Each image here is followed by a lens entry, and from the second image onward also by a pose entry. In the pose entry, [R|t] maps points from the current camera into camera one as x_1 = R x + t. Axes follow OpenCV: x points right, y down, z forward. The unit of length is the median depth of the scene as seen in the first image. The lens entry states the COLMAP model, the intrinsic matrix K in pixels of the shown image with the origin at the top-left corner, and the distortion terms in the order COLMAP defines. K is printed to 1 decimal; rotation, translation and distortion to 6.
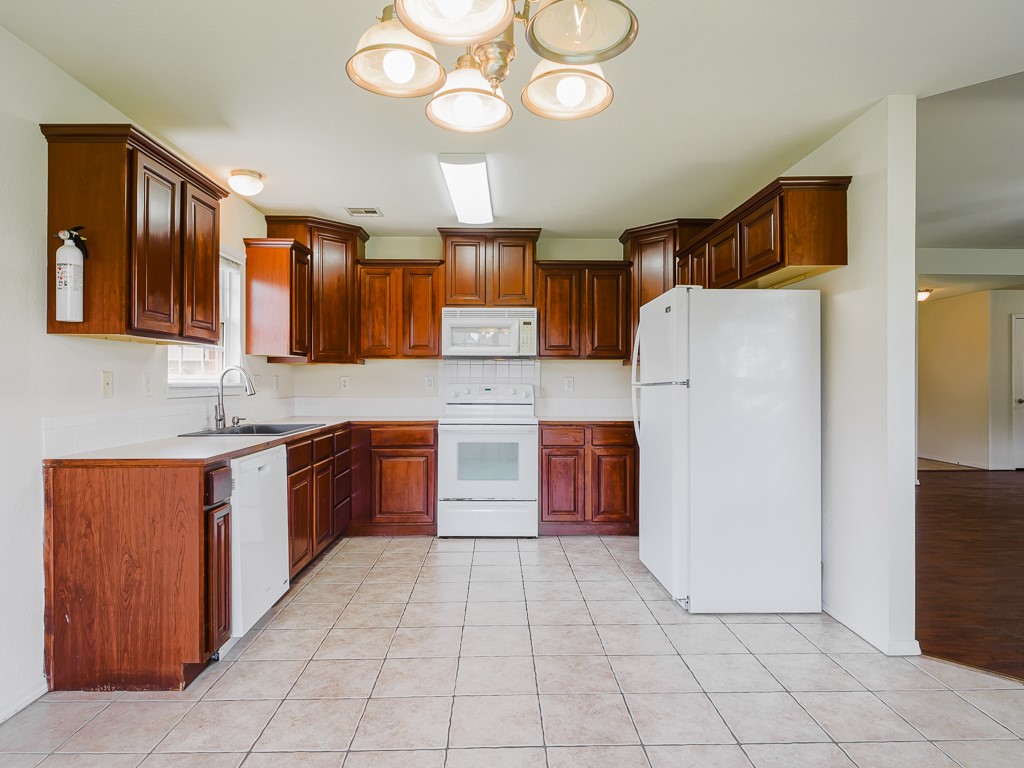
lens RADIAL K [[596.0, 0, 512.0], [0, 596.0, 384.0], [0, 0, 1]] dist [-0.002411, -0.000457]
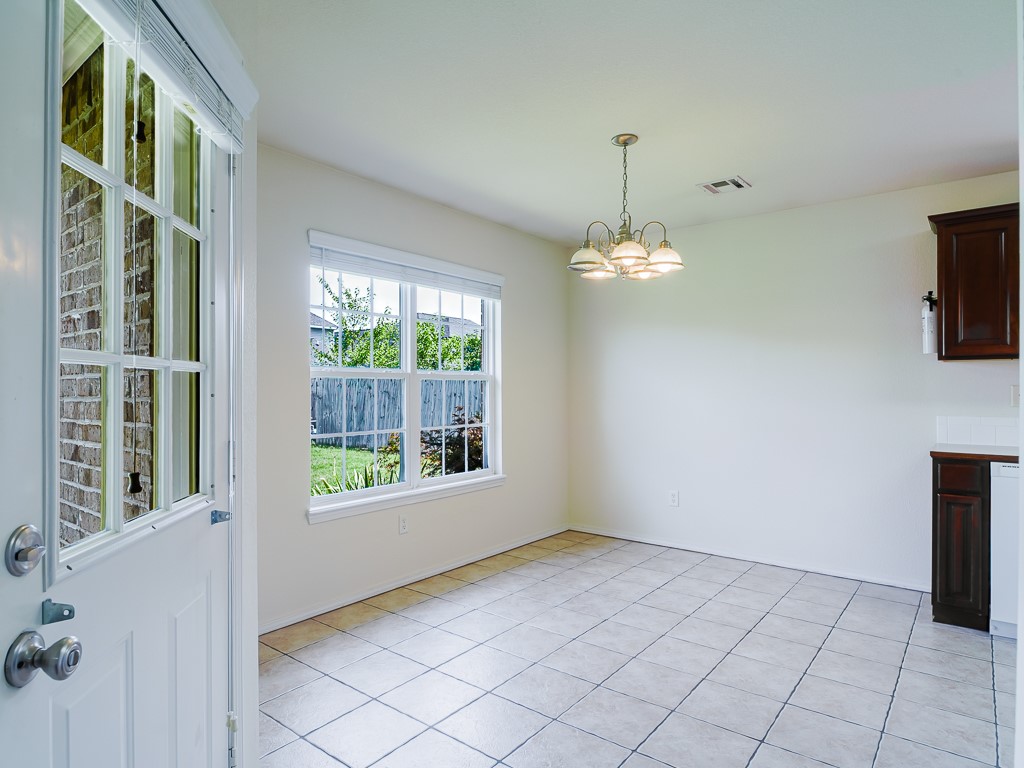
lens RADIAL K [[596.0, 0, 512.0], [0, 596.0, 384.0], [0, 0, 1]] dist [-0.002411, -0.000457]
pose [[-0.640914, -0.014757, -0.767471, 1.092948], [-0.007278, 0.999887, -0.013148, 0.004707], [0.767578, -0.002841, -0.640949, 1.132632]]
